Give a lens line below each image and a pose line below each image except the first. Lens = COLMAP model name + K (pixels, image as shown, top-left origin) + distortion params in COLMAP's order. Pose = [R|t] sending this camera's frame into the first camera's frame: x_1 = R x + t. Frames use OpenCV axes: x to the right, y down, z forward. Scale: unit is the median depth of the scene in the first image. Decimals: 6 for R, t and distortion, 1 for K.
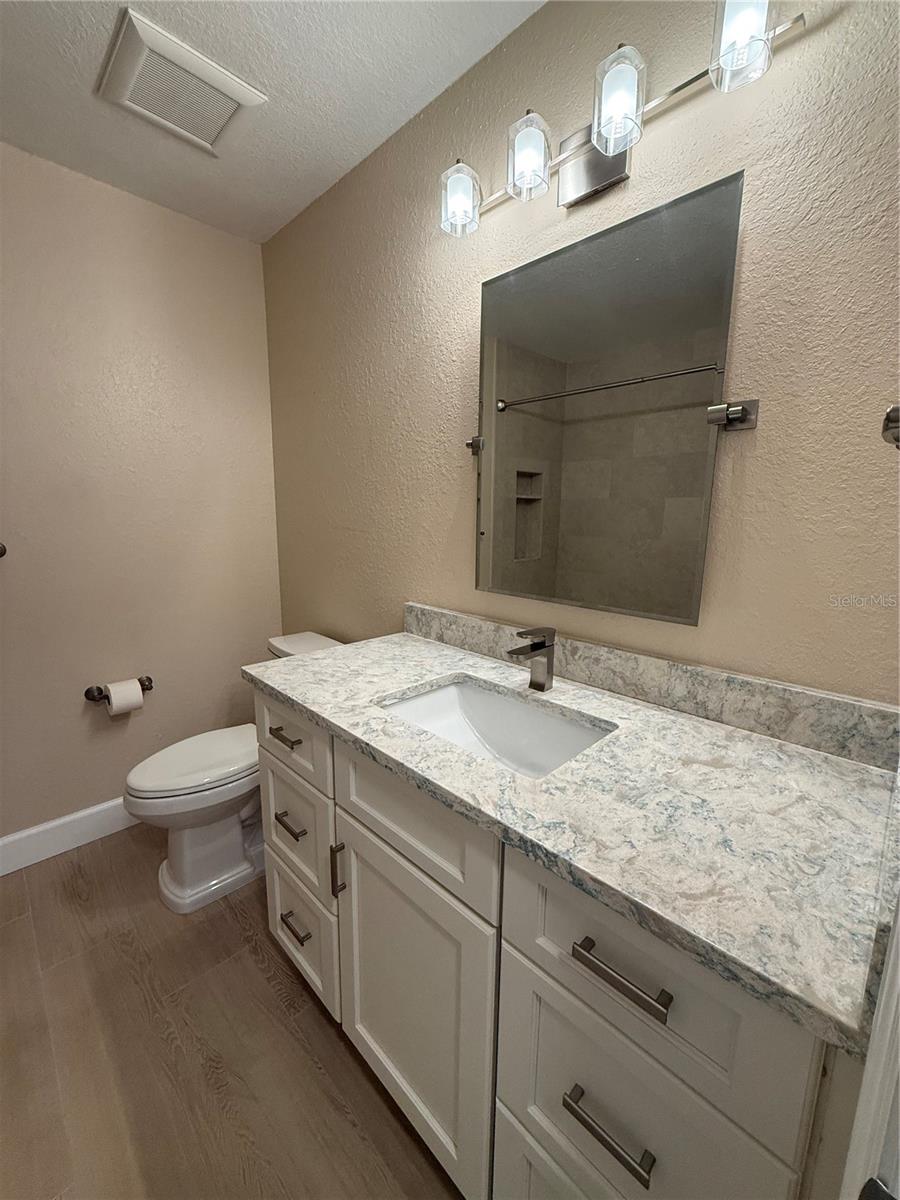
lens RADIAL K [[479.8, 0, 452.3], [0, 479.8, 594.0], [0, 0, 1]] dist [-0.002494, 0.000809]
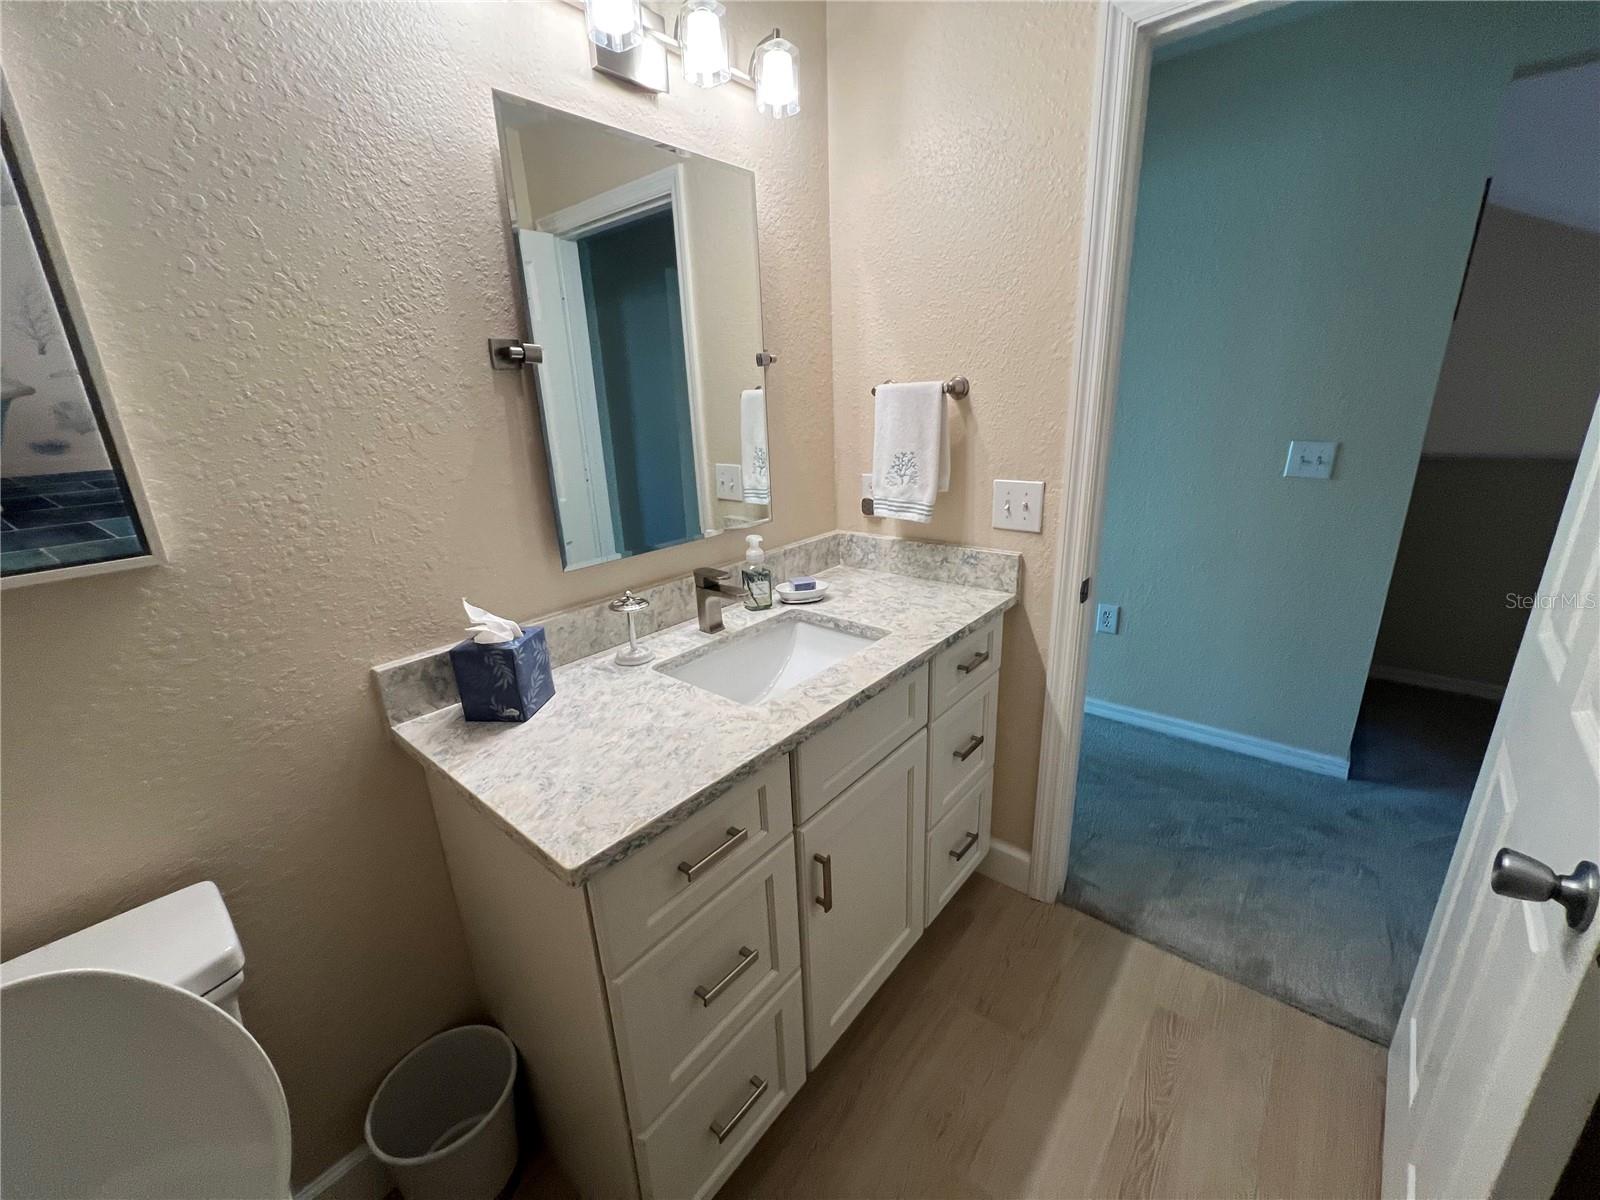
lens RADIAL K [[642.7, 0, 800.1], [0, 642.7, 600.6], [0, 0, 1]] dist [0.002251, 0.000034]
pose [[-0.082146, -0.311047, 0.946838, -1.245370], [0.210428, 0.923217, 0.321544, -0.284457], [-0.974152, 0.225655, -0.010386, 1.006059]]
